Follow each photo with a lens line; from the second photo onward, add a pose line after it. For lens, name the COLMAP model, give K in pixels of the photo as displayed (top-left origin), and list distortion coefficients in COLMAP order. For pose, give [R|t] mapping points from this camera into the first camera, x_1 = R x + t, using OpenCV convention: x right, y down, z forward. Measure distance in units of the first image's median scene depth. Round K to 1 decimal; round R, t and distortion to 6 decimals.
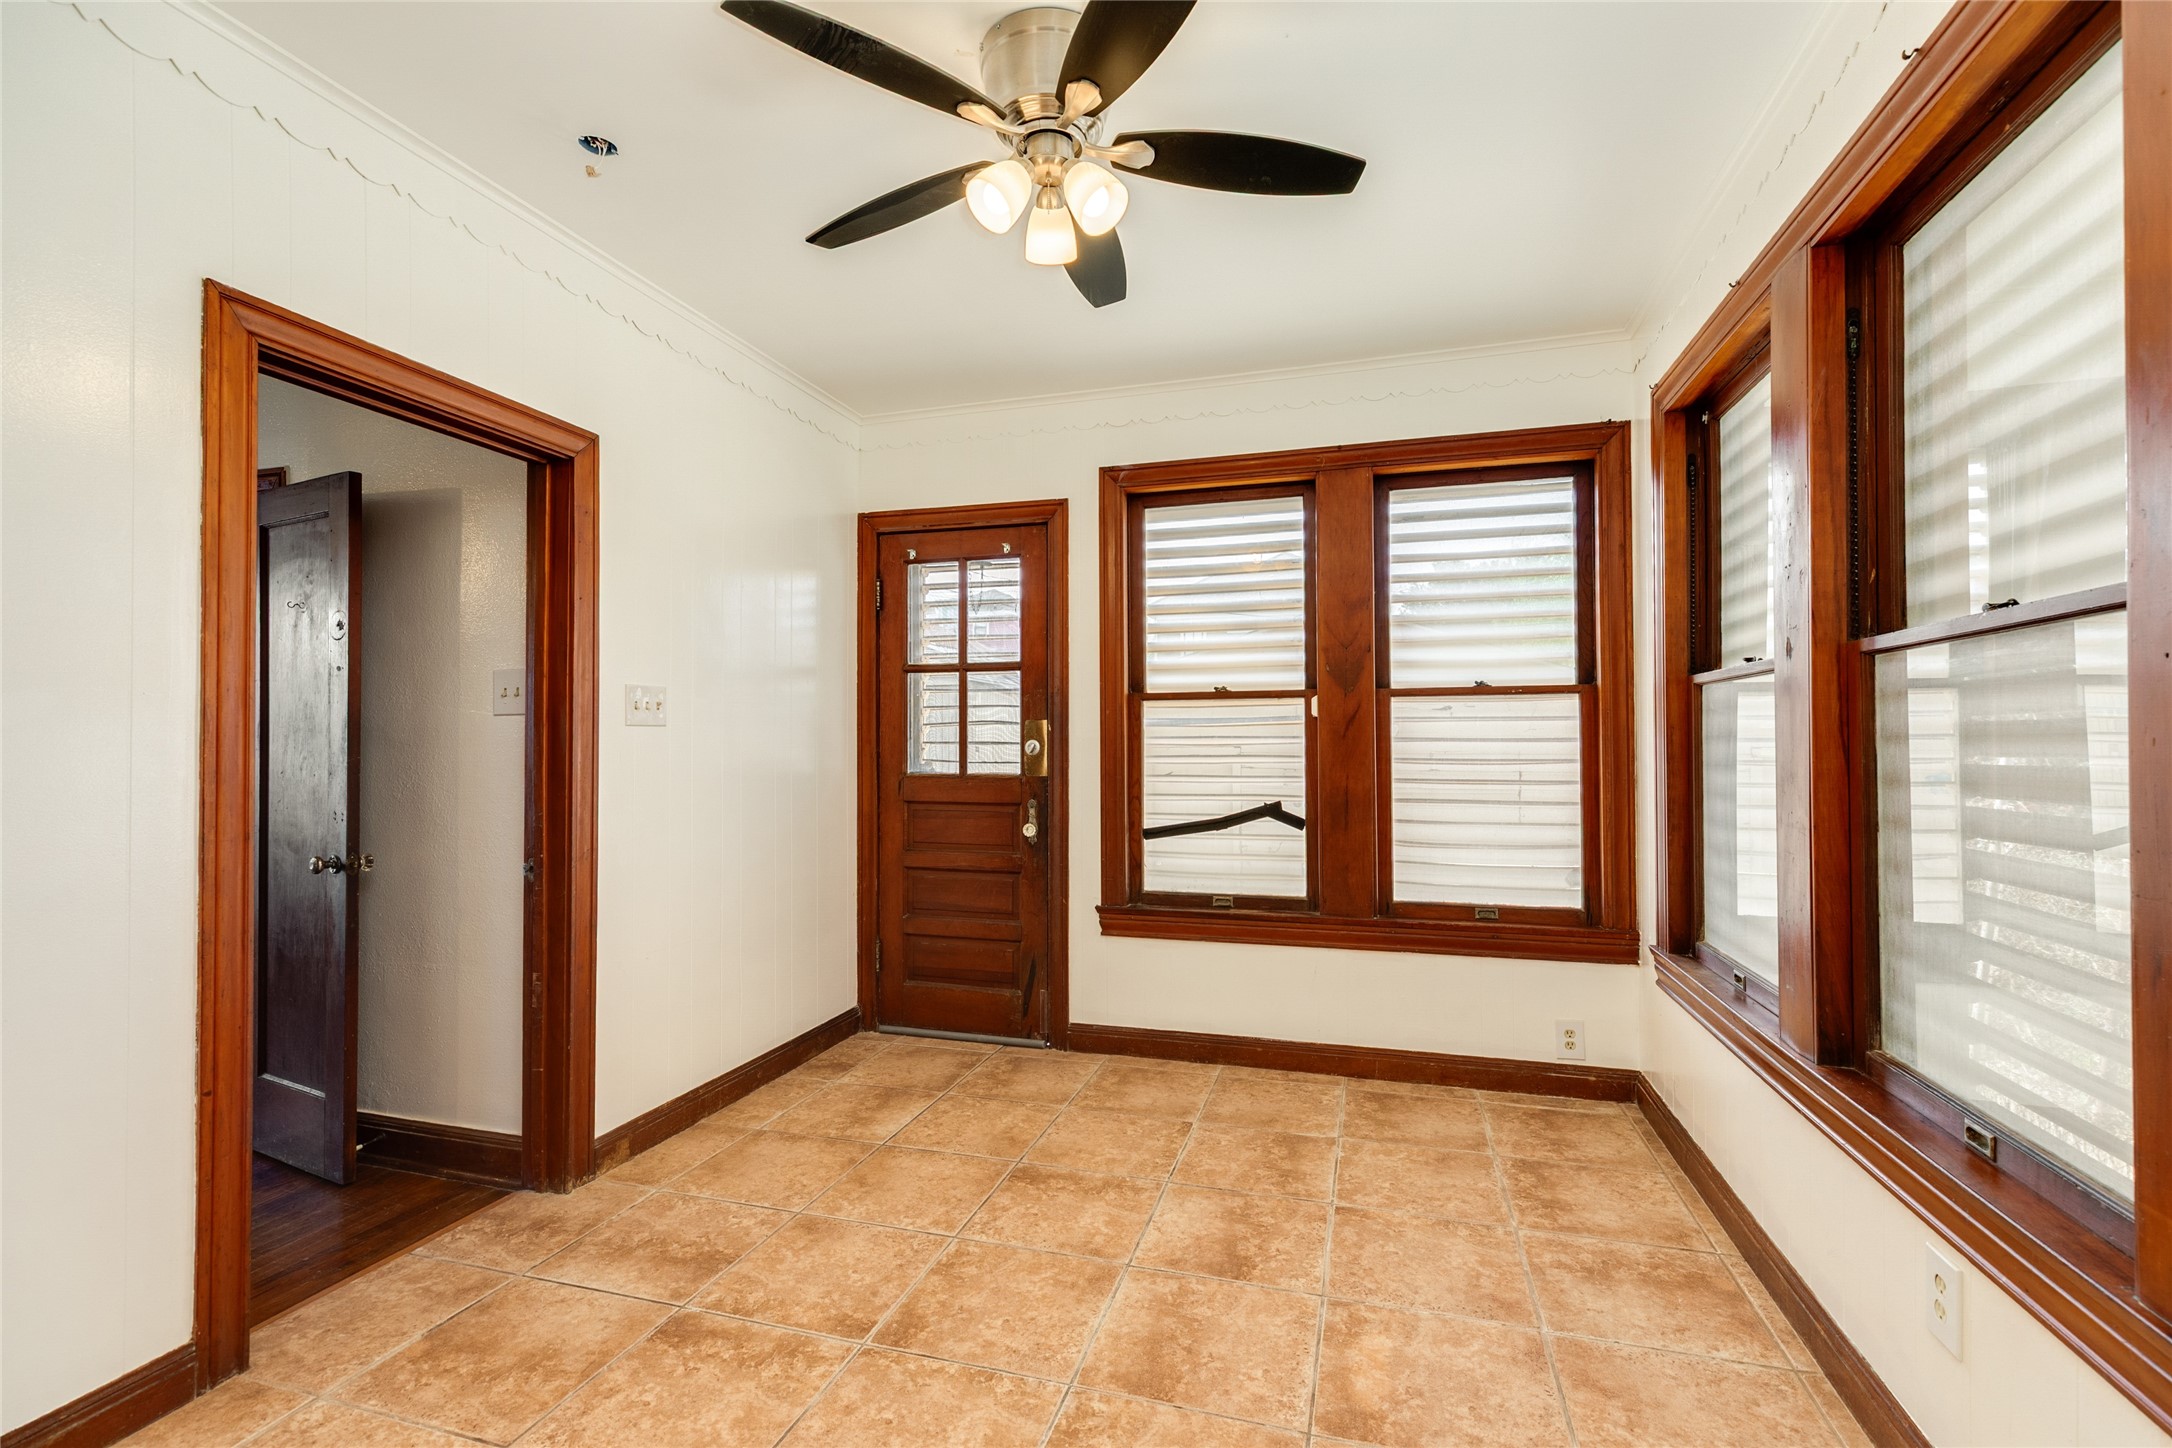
lens RADIAL K [[978.6, 0, 1084.2], [0, 978.6, 740.1], [0, 0, 1]] dist [-0.001647, 0.001094]
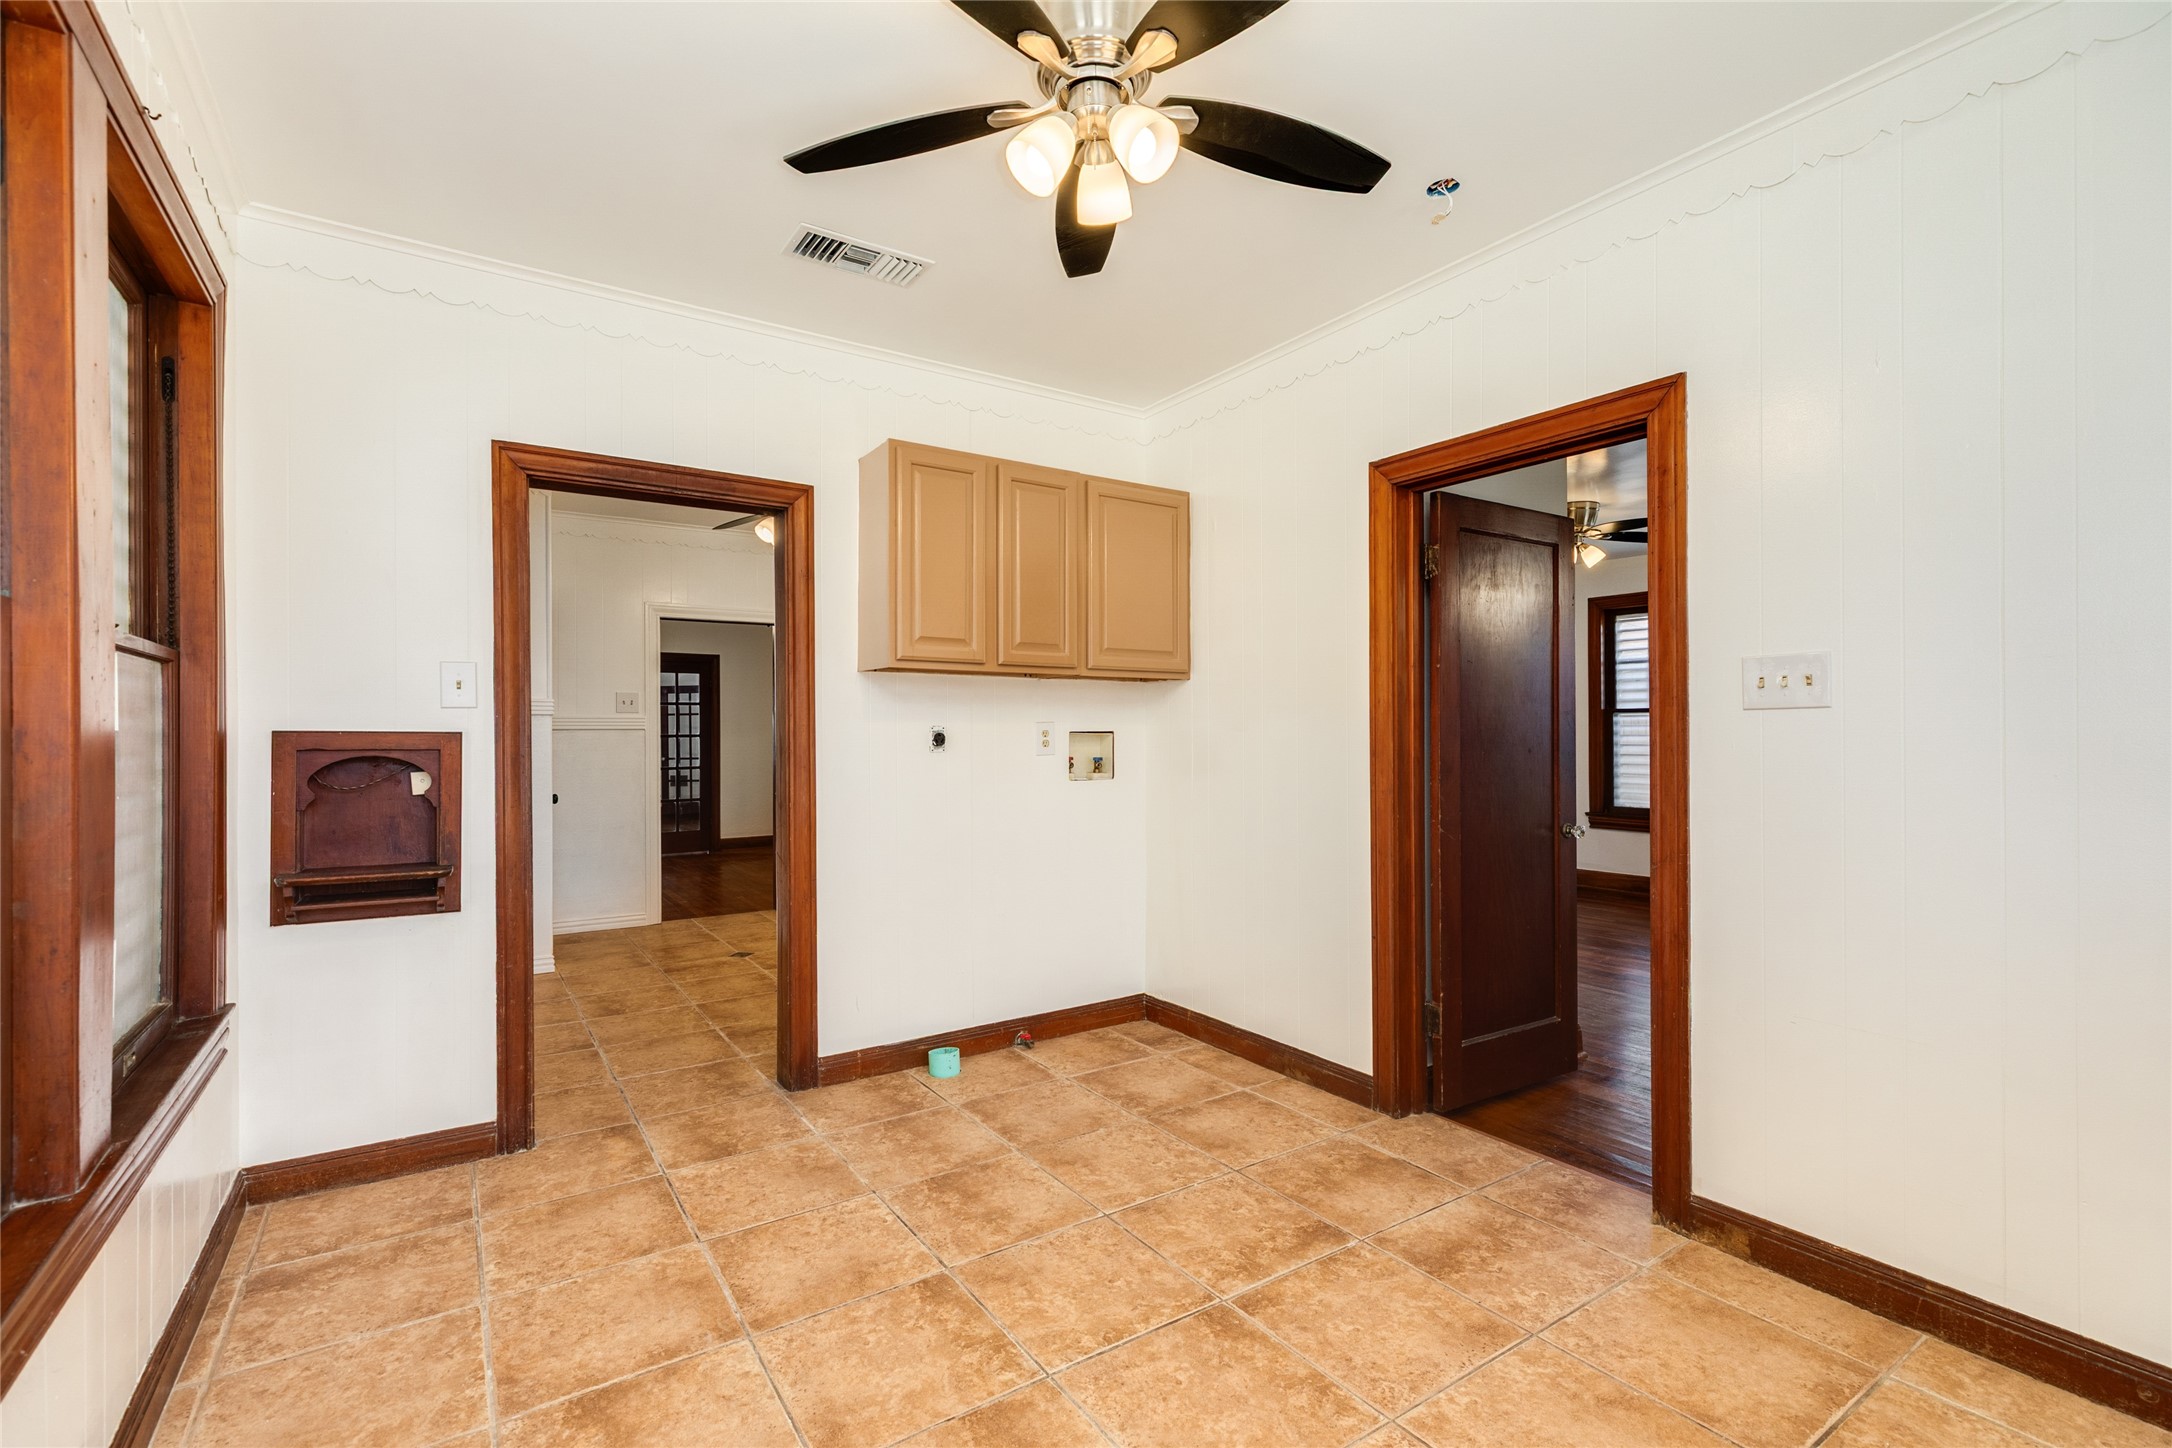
lens RADIAL K [[978.6, 0, 1085.1], [0, 978.6, 725.4], [0, 0, 1]] dist [-0.001647, 0.001094]
pose [[-0.638009, -0.003085, -0.770023, 0.637874], [0.006794, 0.999931, -0.009635, 0.002252], [0.769999, -0.011379, -0.637943, 1.451070]]
